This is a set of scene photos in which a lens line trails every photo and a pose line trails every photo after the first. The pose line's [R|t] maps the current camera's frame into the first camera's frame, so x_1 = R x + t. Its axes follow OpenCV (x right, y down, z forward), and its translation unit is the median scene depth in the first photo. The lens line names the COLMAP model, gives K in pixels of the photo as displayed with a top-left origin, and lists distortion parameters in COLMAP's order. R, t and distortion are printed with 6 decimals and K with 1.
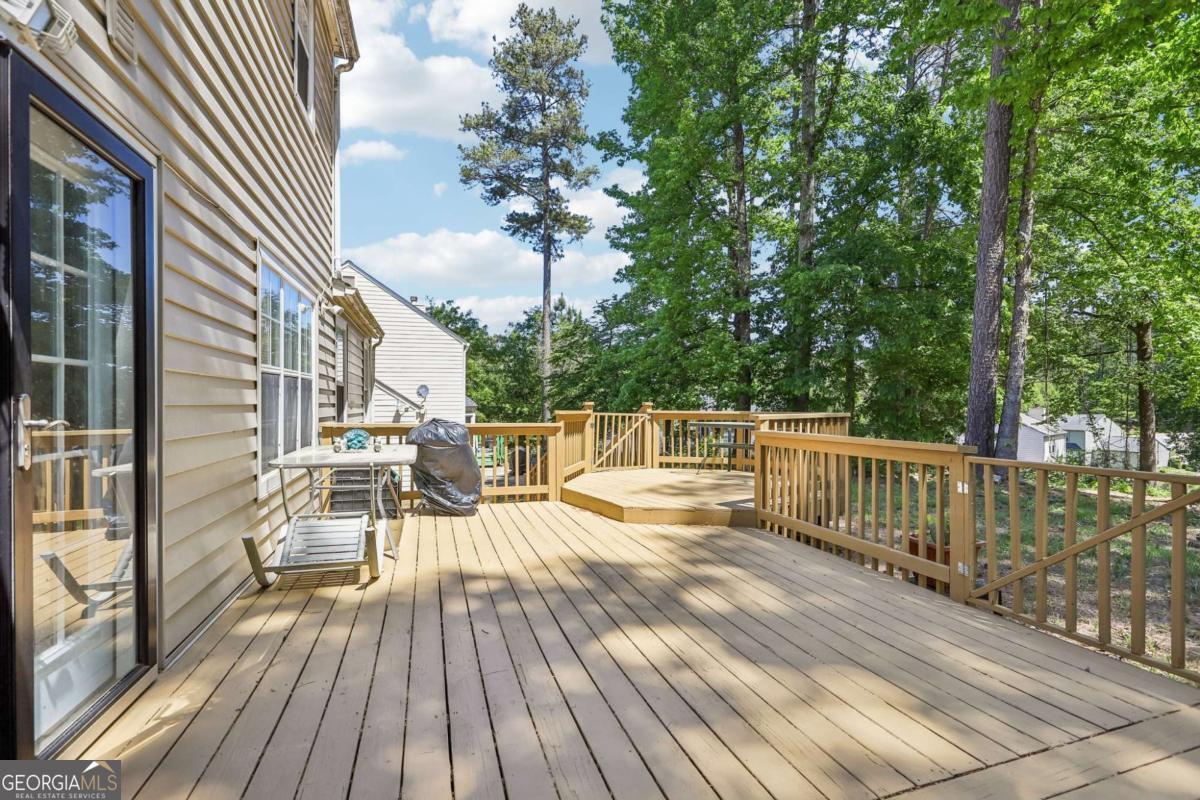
lens RADIAL K [[537.8, 0, 600.4], [0, 537.8, 403.5], [0, 0, 1]] dist [0.004924, 0.000584]
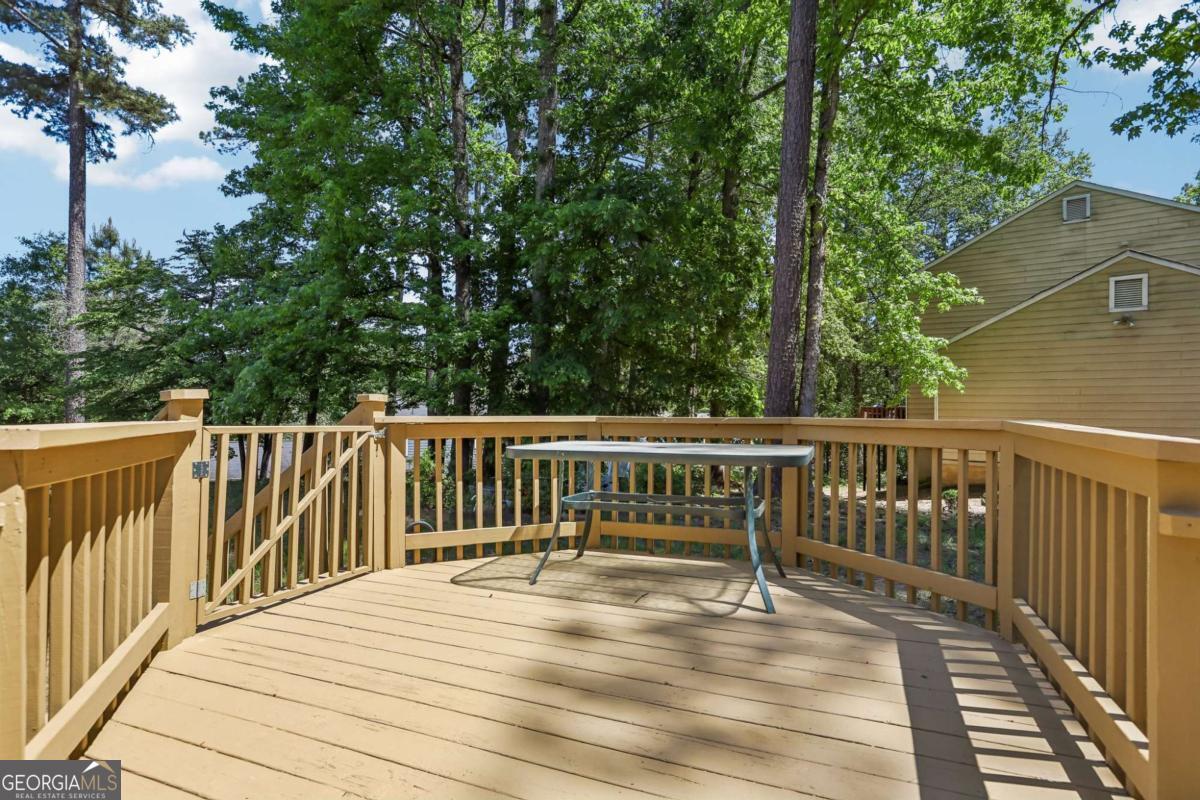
lens RADIAL K [[609.1, 0, 602.8], [0, 609.1, 400.8], [0, 0, 1]] dist [0.003506, 0.002739]
pose [[0.824193, 0.003984, 0.566295, -0.006602], [-0.001480, 0.999987, -0.004881, 0.001300], [-0.566307, 0.003185, 0.824188, 0.172504]]
